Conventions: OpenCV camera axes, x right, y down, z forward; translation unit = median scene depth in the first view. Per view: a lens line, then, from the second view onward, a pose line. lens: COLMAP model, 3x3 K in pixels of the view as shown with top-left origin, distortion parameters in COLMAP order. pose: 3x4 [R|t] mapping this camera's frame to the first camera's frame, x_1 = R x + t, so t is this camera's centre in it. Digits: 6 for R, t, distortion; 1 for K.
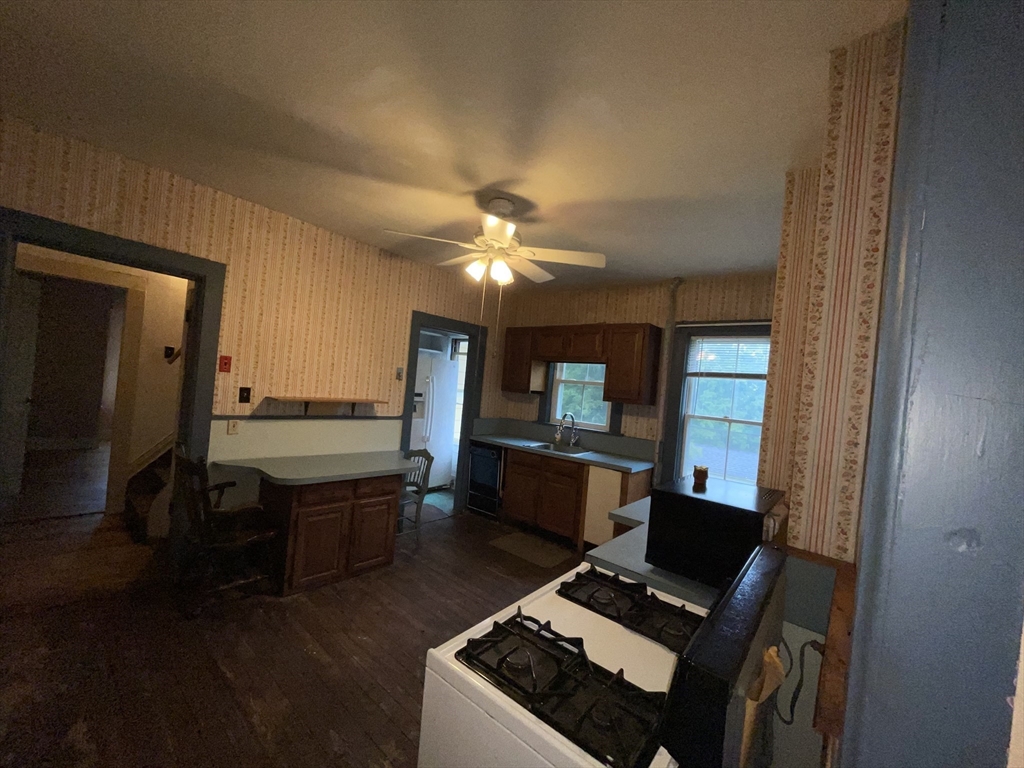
lens RADIAL K [[412.0, 0, 504.3], [0, 412.0, 382.5], [0, 0, 1]] dist [-0.006162, 0.000373]
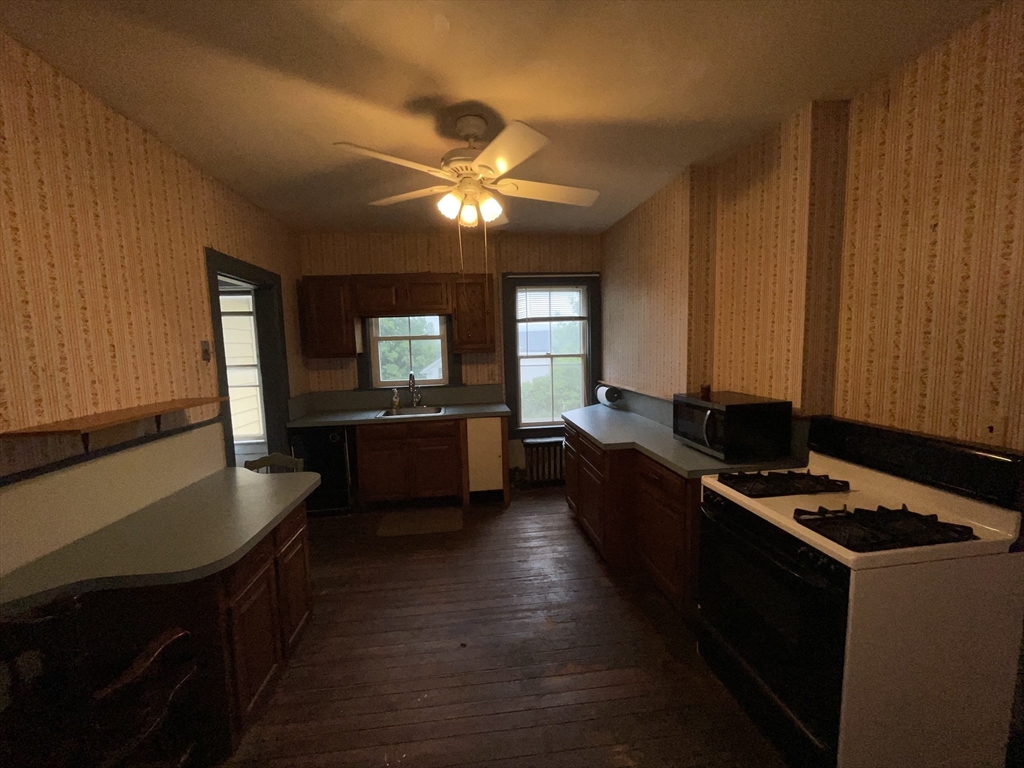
lens RADIAL K [[412.0, 0, 510.7], [0, 412.0, 385.7], [0, 0, 1]] dist [-0.006162, 0.000373]
pose [[0.670219, -0.180478, 0.719885, -0.397785], [0.085982, 0.982332, 0.166225, -0.032578], [-0.737166, -0.049510, 0.673895, 0.234181]]
